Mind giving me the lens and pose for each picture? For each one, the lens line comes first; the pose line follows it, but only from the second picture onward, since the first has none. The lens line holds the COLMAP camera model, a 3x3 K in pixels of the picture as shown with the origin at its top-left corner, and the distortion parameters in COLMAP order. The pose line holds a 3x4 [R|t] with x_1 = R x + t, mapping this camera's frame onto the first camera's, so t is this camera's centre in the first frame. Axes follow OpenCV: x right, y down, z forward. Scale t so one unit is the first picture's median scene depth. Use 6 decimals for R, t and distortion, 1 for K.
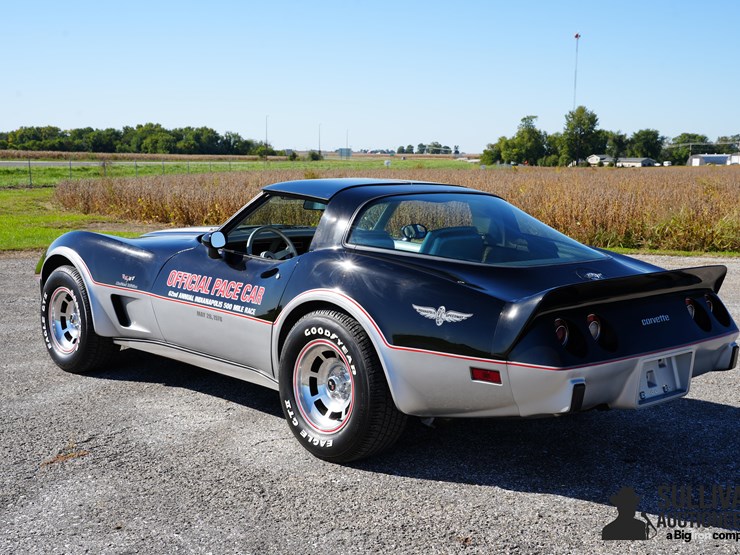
lens RADIAL K [[946.3, 0, 370.0], [0, 946.3, 277.5], [0, 0, 1]] dist [0.121717, -0.025033]
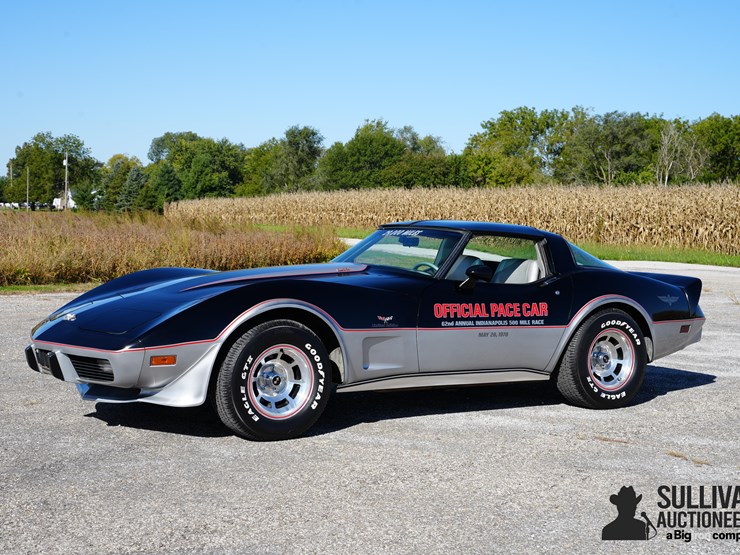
lens RADIAL K [[1156.4, 0, 370.0], [0, 1156.4, 277.5], [0, 0, 1]] dist [0.239825, 0.091387]
pose [[0.168139, -0.050057, 0.984491, -1.762967], [0.092799, 0.995078, 0.034746, -0.104775], [-0.981385, 0.085518, 0.171957, 0.951405]]
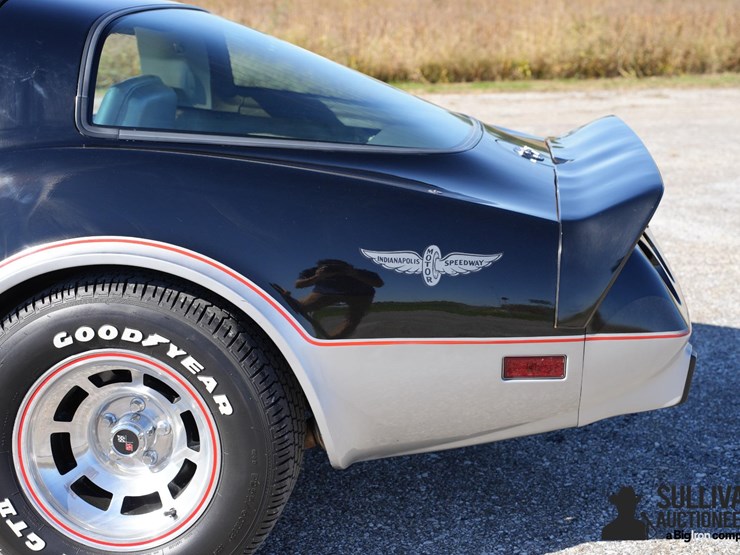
lens RADIAL K [[1156.4, 0, 370.0], [0, 1156.4, 277.5], [0, 0, 1]] dist [0.239825, 0.091387]
pose [[0.768518, -0.158146, 0.619976, -0.264277], [0.074815, 0.984537, 0.158400, -0.041660], [-0.635440, -0.075350, 0.768465, 0.455329]]
